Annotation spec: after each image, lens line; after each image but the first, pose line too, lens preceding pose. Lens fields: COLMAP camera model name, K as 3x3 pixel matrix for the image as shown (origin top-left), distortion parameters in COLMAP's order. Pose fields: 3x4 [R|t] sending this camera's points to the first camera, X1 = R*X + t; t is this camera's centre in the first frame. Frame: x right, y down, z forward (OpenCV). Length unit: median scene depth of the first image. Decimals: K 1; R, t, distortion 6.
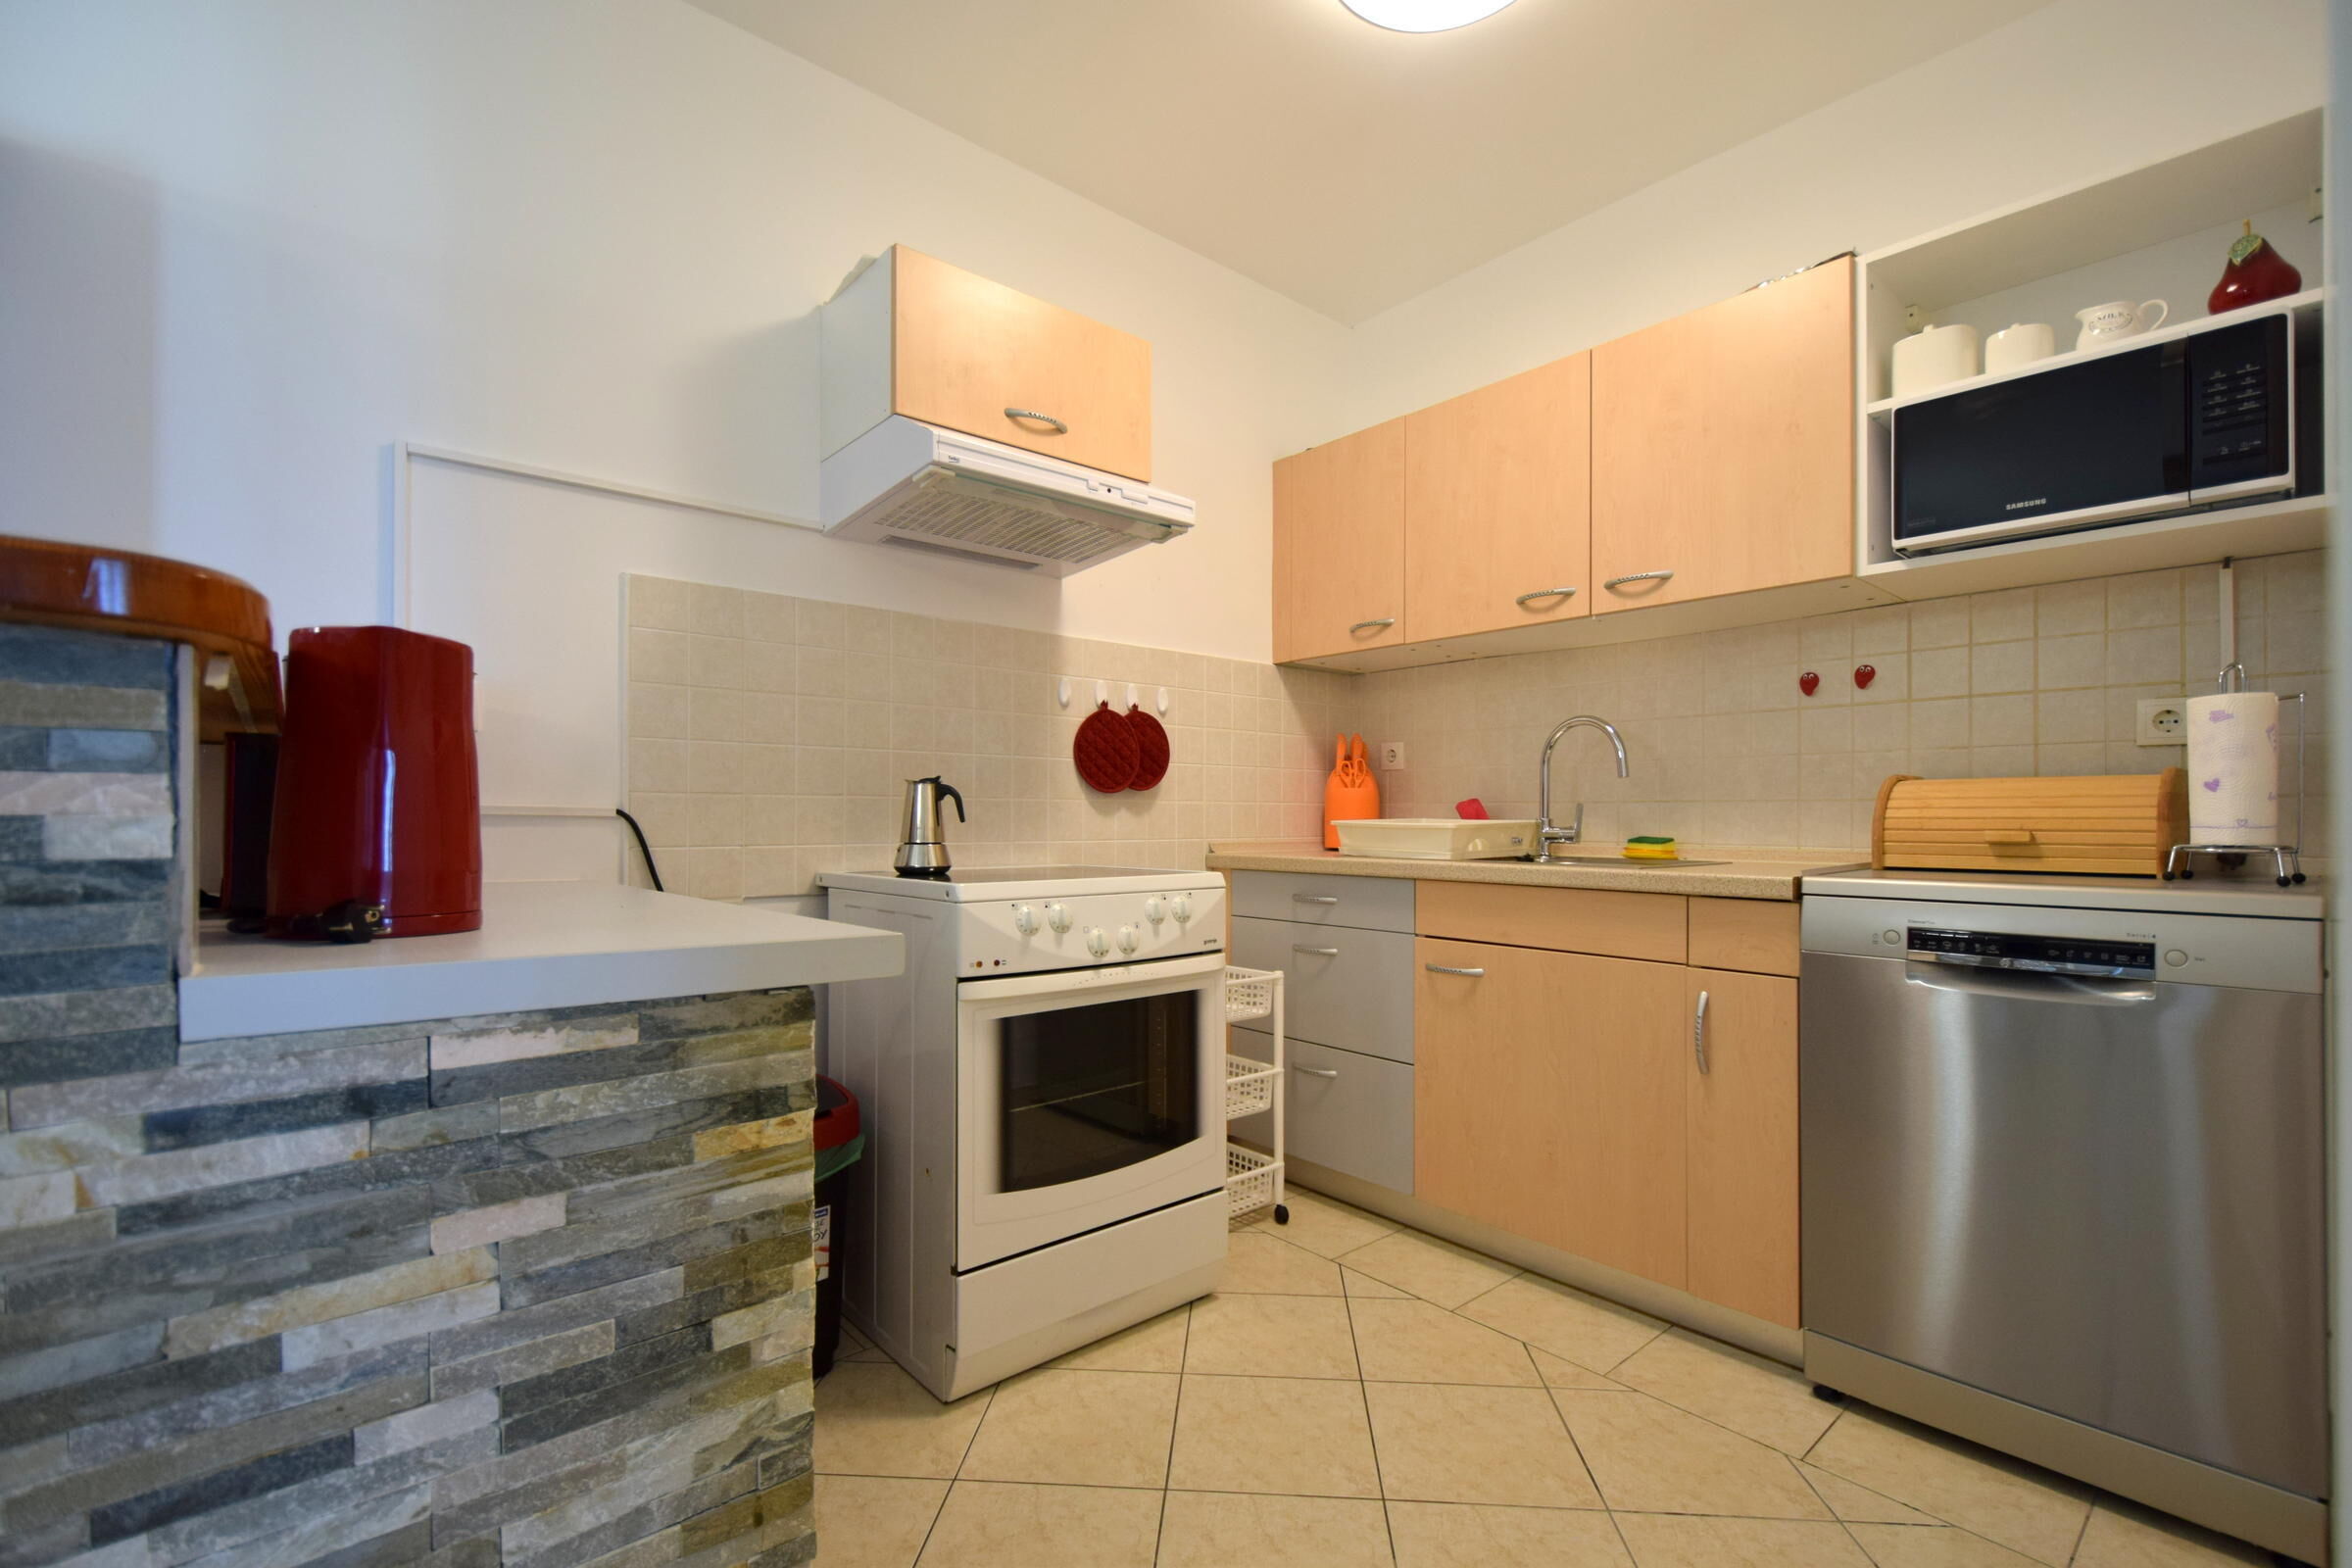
lens RADIAL K [[1034.0, 0, 1181.0], [0, 1034.0, 829.4], [0, 0, 1]] dist [0.004208, -0.004350]
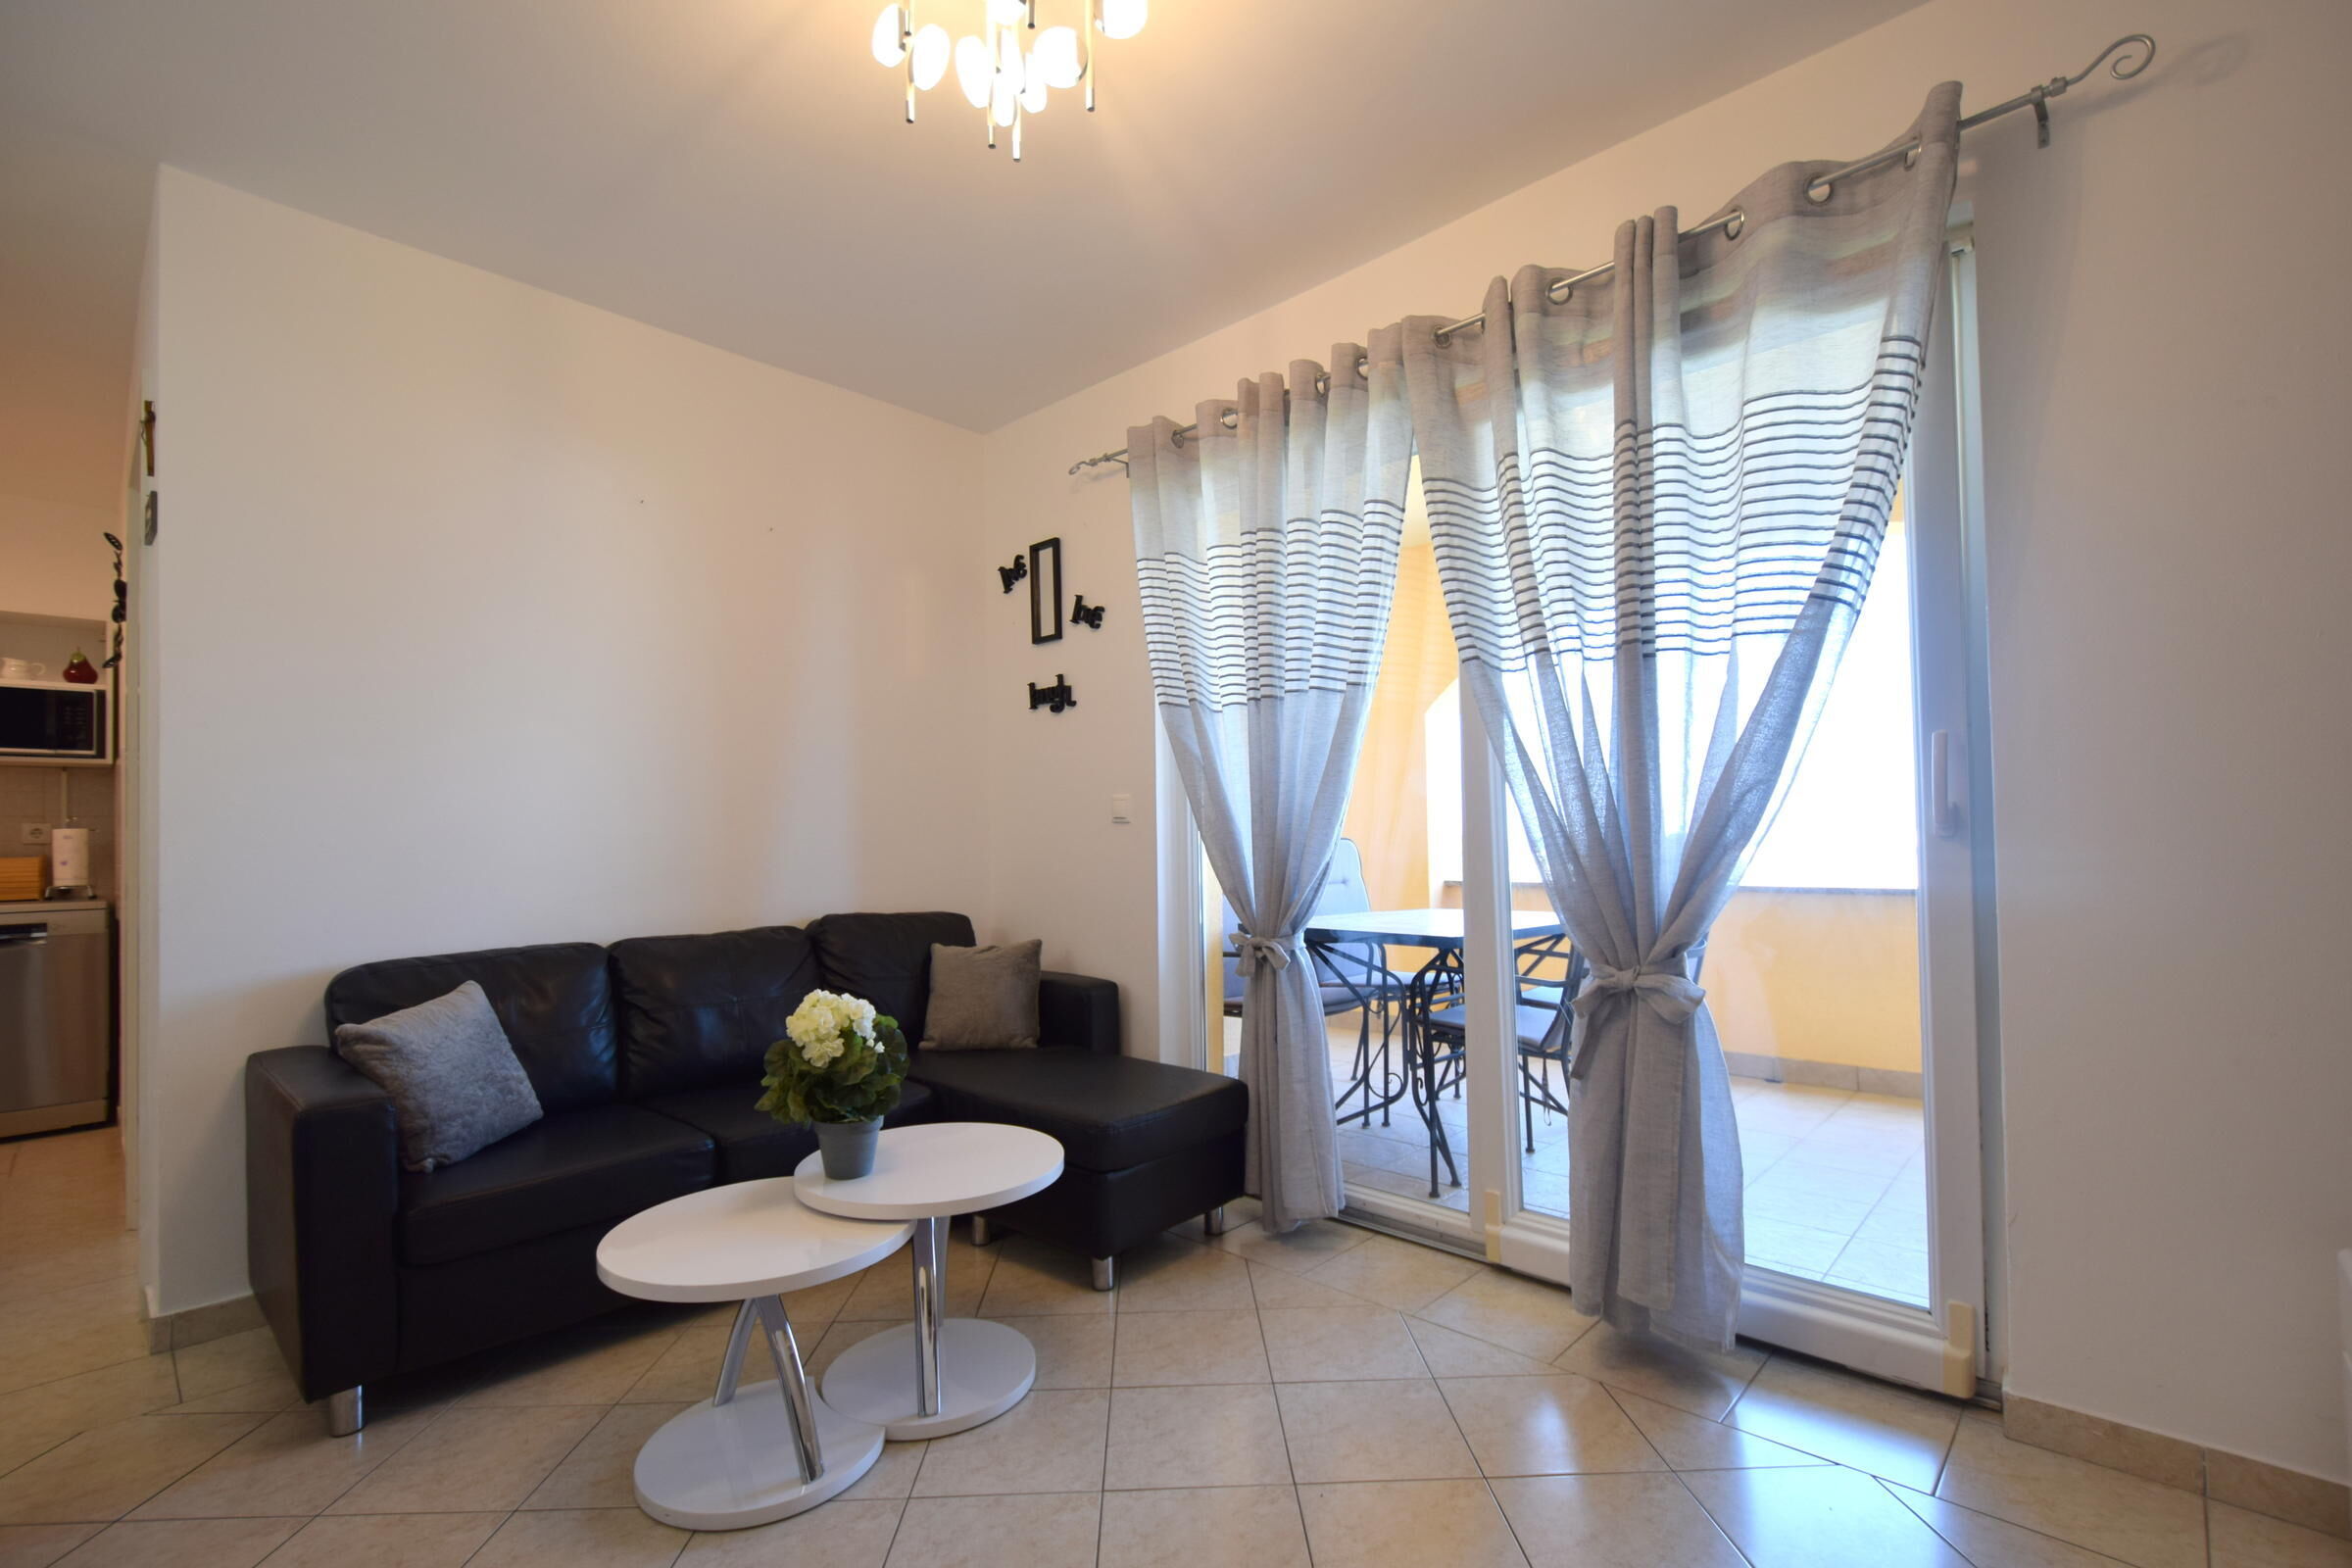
lens RADIAL K [[1034.0, 0, 1171.0], [0, 1034.0, 804.5], [0, 0, 1]] dist [0.004208, -0.004350]
pose [[-0.096641, 0.033521, 0.994755, -1.730592], [0.027862, 0.999132, -0.030962, -0.029008], [-0.994929, 0.024723, -0.097491, -1.415533]]
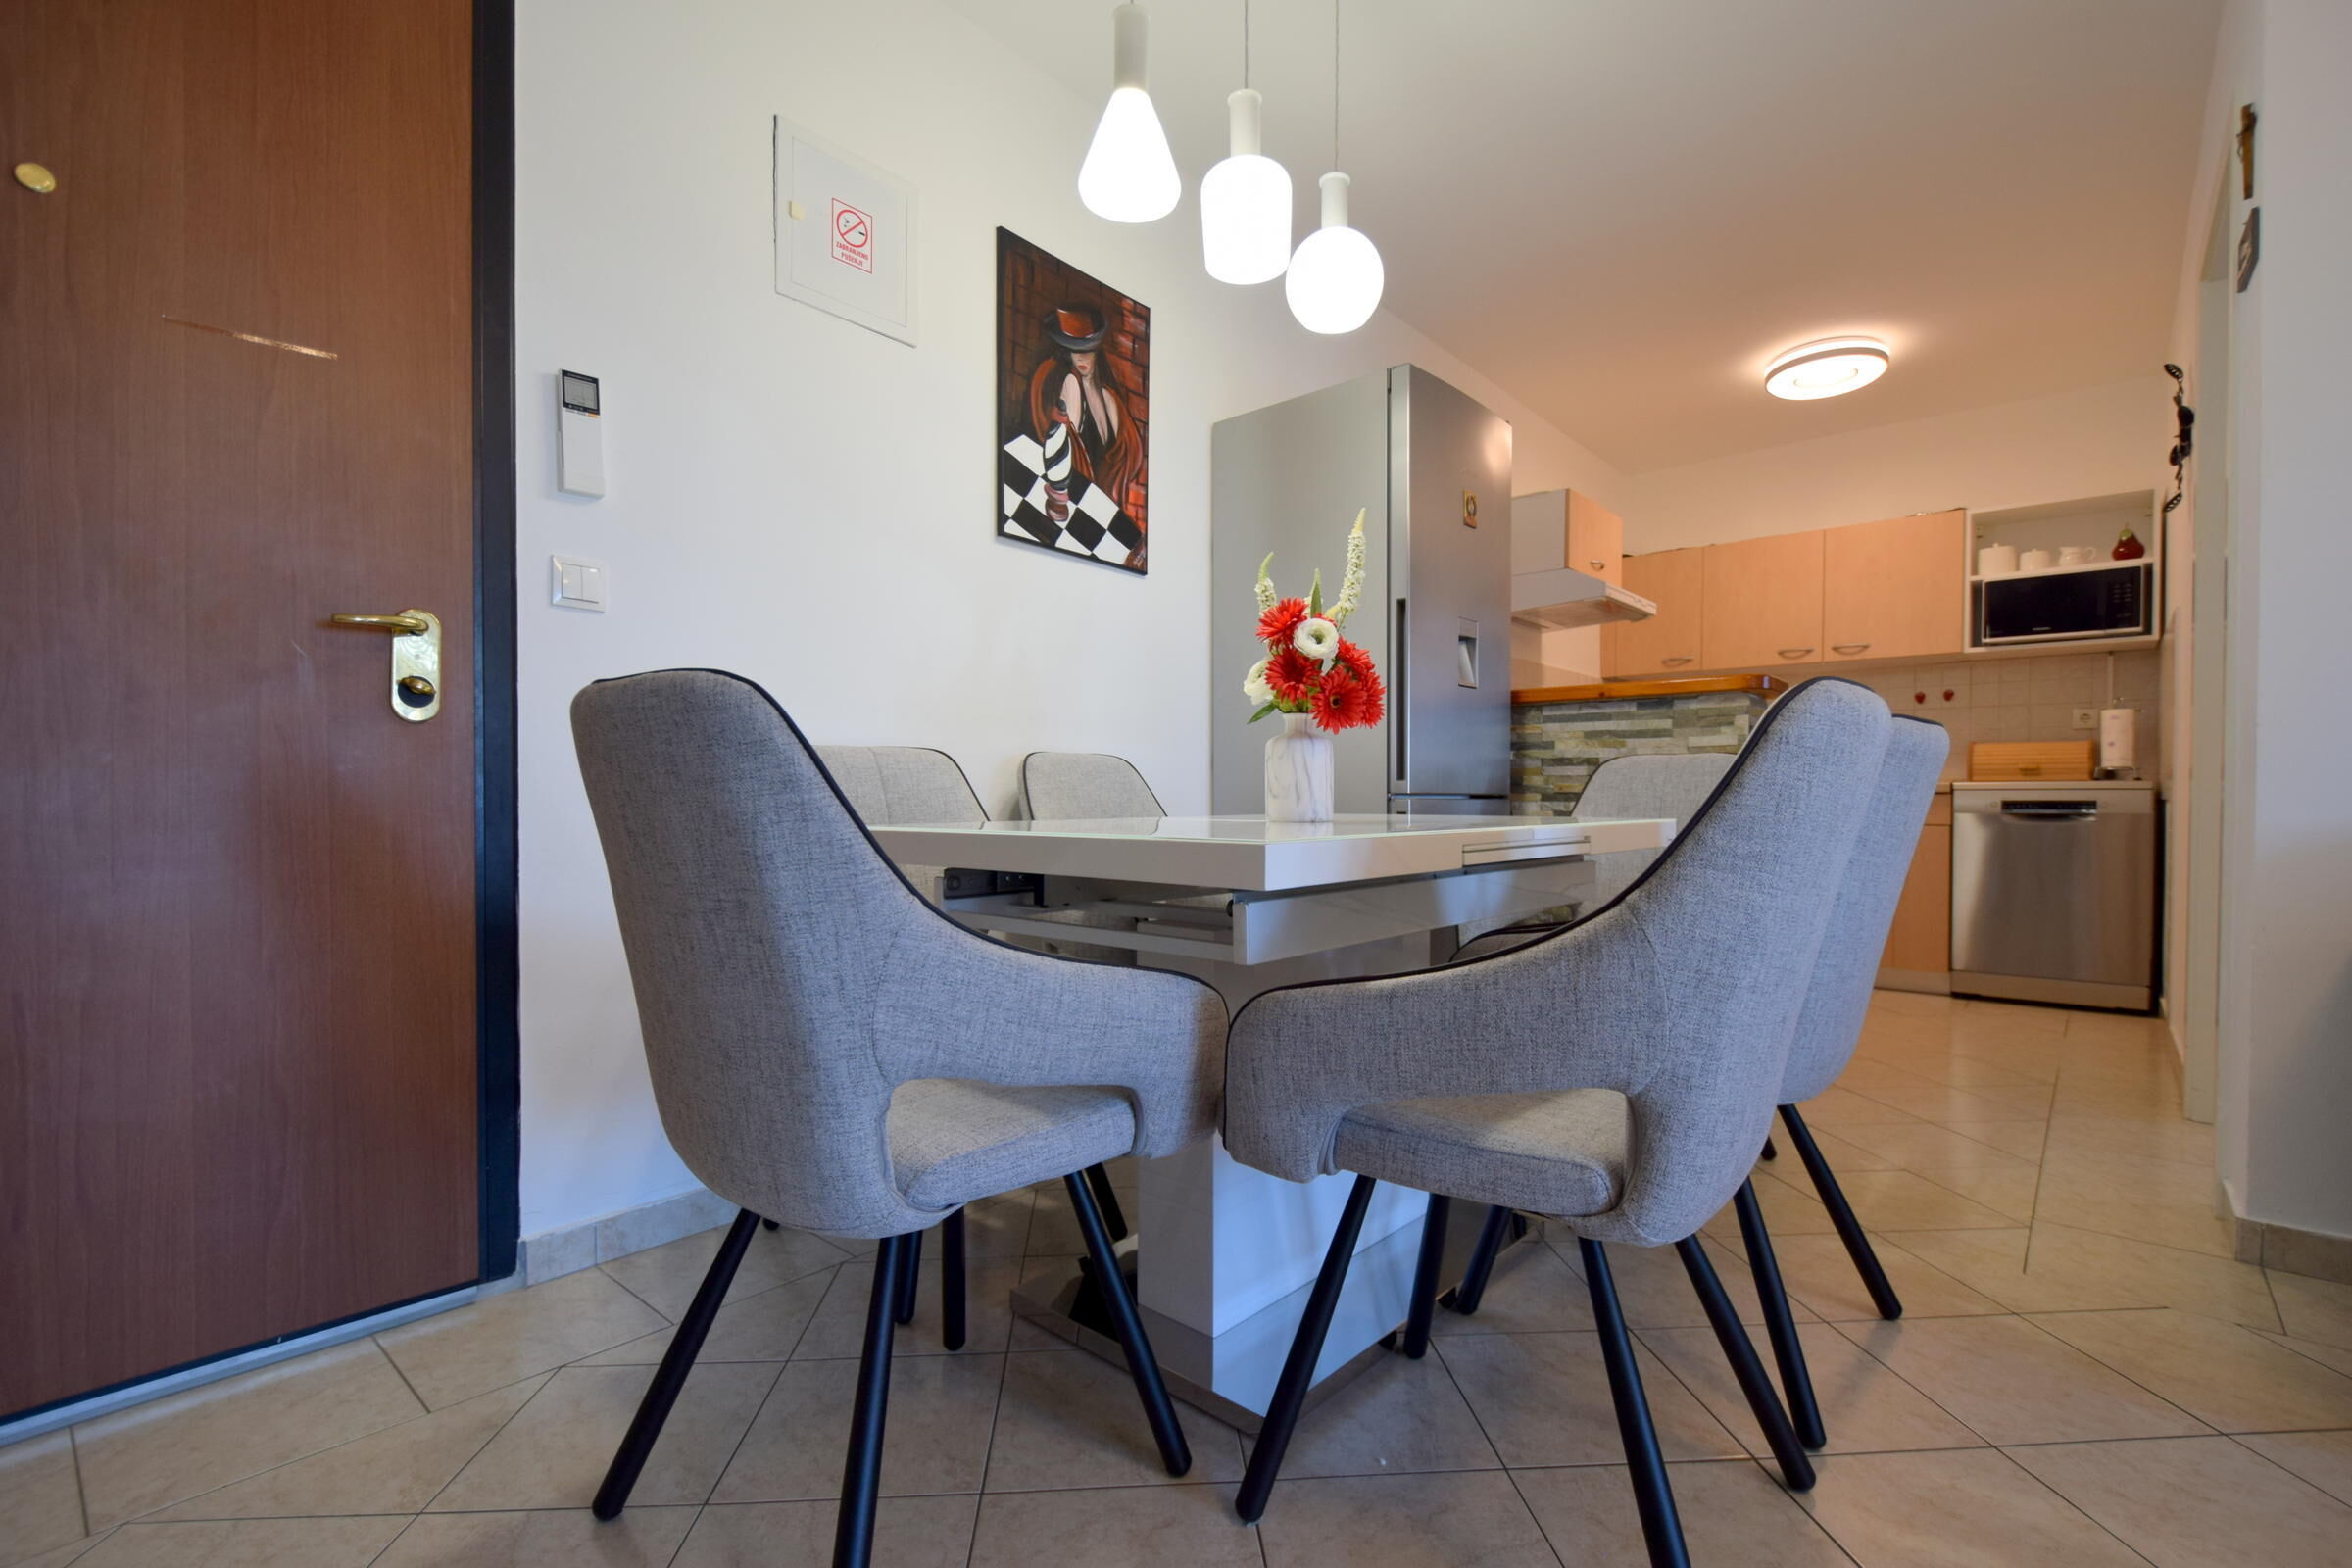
lens RADIAL K [[1034.0, 0, 1189.2], [0, 1034.0, 828.6], [0, 0, 1]] dist [0.004208, -0.004350]
pose [[0.990454, -0.001935, 0.137828, -1.529805], [-0.000523, 0.999842, 0.017795, 0.115054], [-0.137840, -0.017698, 0.990296, -1.163502]]
